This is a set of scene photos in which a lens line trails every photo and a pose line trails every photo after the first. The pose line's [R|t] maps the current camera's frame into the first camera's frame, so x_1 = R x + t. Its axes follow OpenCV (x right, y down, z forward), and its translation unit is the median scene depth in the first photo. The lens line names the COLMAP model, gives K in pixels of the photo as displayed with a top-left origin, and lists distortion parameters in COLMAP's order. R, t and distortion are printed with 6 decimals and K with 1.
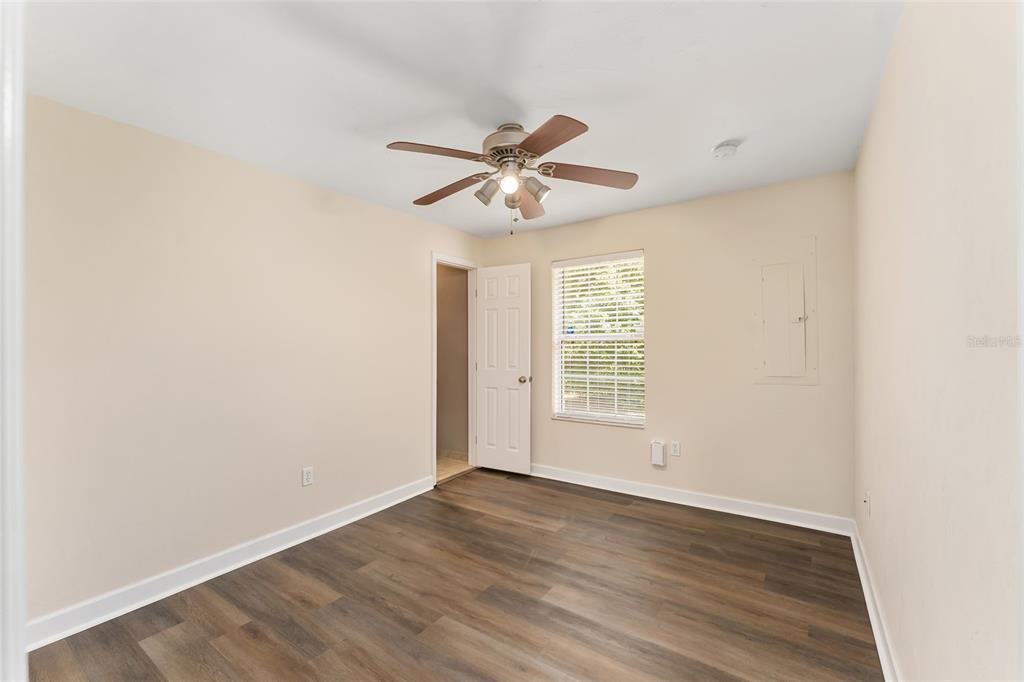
lens RADIAL K [[420.9, 0, 517.9], [0, 420.9, 337.9], [0, 0, 1]] dist [0.000607, -0.000296]
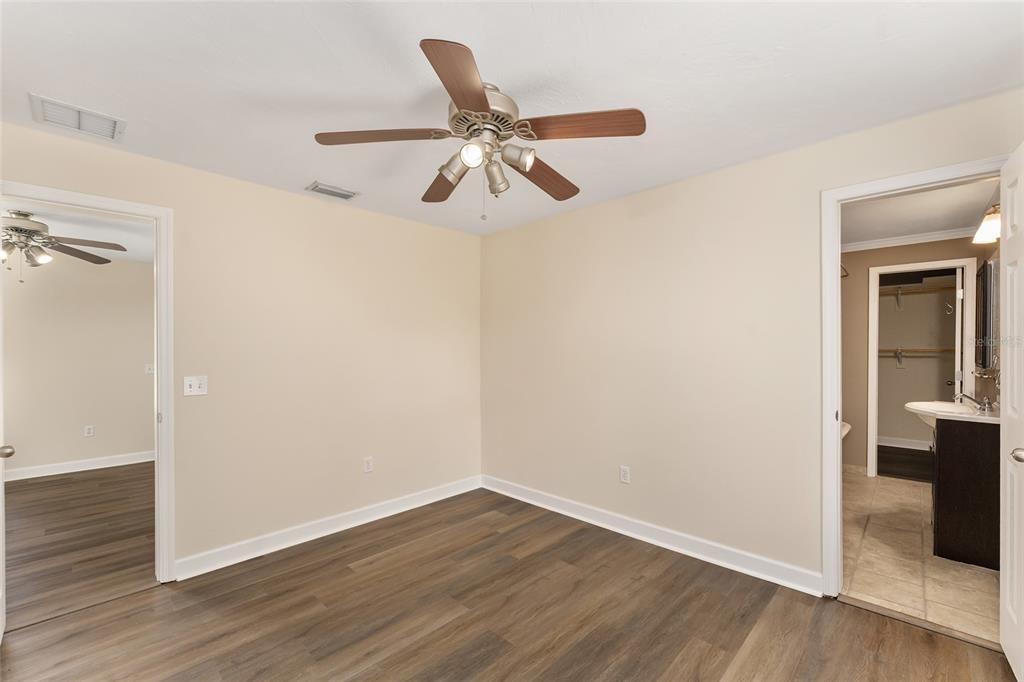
lens RADIAL K [[420.9, 0, 518.1], [0, 420.9, 347.5], [0, 0, 1]] dist [0.000607, -0.000296]
pose [[-0.155239, -0.003527, -0.987871, 0.627668], [0.013077, 0.999899, -0.005625, 0.013900], [0.987790, -0.013791, -0.155177, 0.967637]]
